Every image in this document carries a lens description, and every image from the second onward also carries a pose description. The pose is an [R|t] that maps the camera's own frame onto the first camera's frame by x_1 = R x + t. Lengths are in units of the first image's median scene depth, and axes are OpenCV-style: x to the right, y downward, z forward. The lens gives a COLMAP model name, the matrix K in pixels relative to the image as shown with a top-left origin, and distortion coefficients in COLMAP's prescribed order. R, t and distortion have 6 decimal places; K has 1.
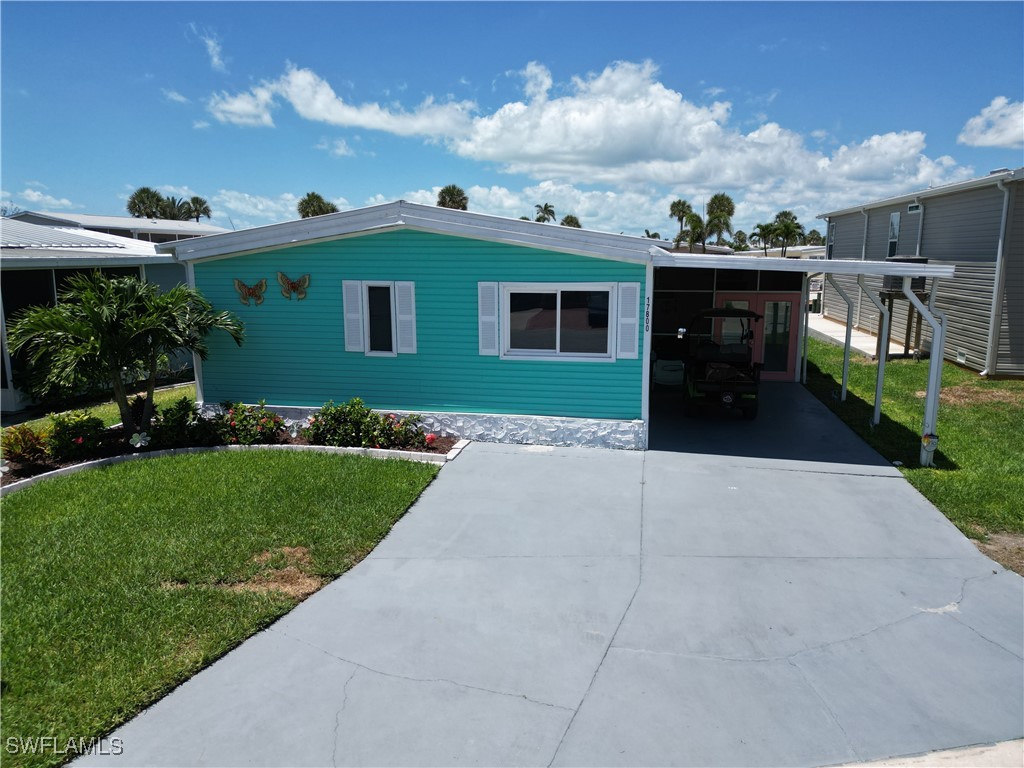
lens RADIAL K [[703.6, 0, 512.0], [0, 703.6, 384.0], [0, 0, 1]] dist [0.048563, -0.027325]
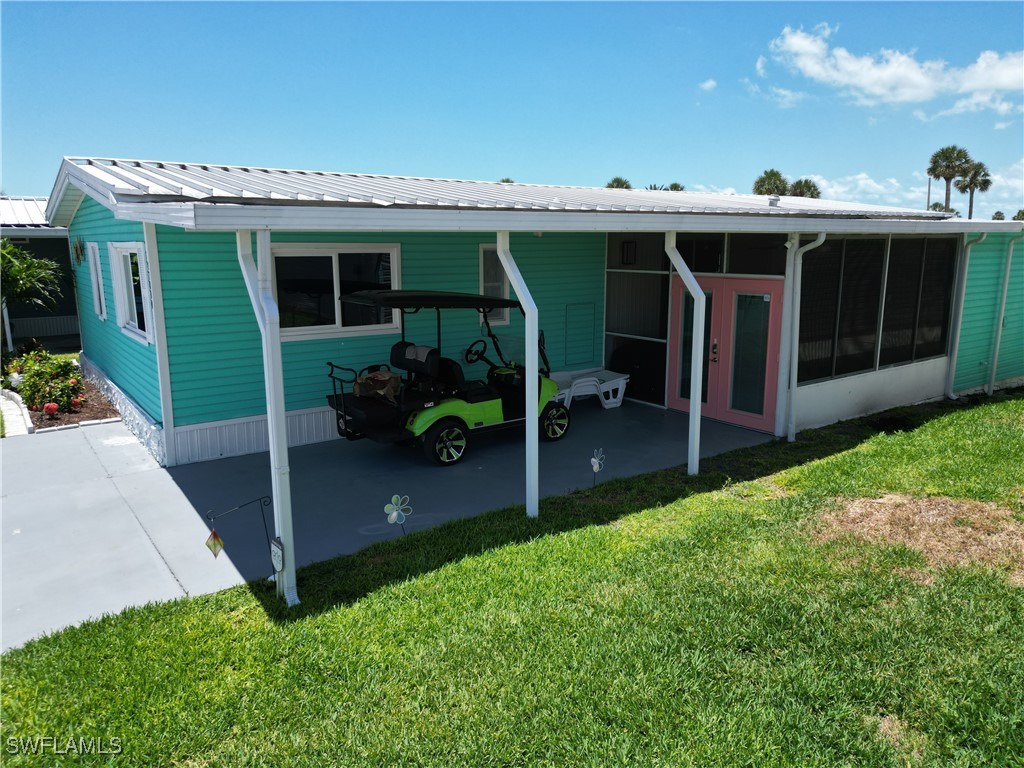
lens RADIAL K [[713.9, 0, 512.0], [0, 713.9, 384.0], [0, 0, 1]] dist [0.077876, -0.074210]
pose [[0.736284, 0.128100, -0.664436, 0.953253], [-0.118985, 0.991128, 0.059233, -0.082414], [0.666129, 0.035445, 0.744994, 0.660427]]
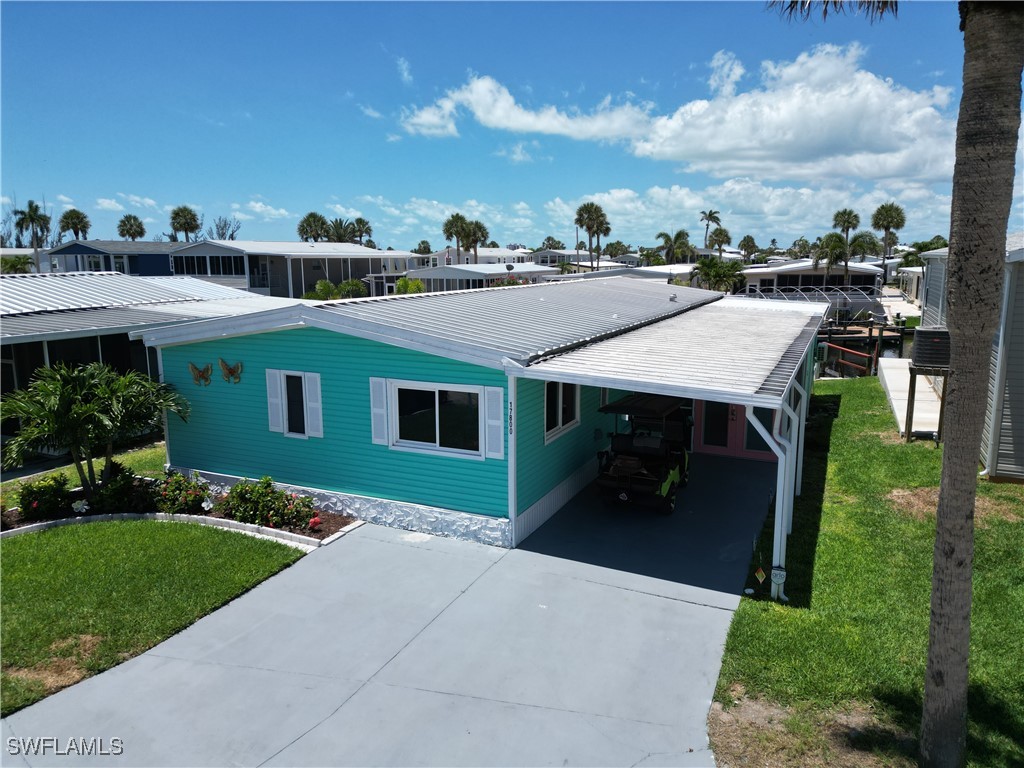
lens RADIAL K [[713.9, 0, 512.0], [0, 713.9, 384.0], [0, 0, 1]] dist [0.077876, -0.074210]
pose [[0.971810, 0.037721, -0.232729, 0.417712], [-0.039542, 0.999213, -0.003162, -0.139530], [0.232427, 0.012275, 0.972536, -0.013138]]
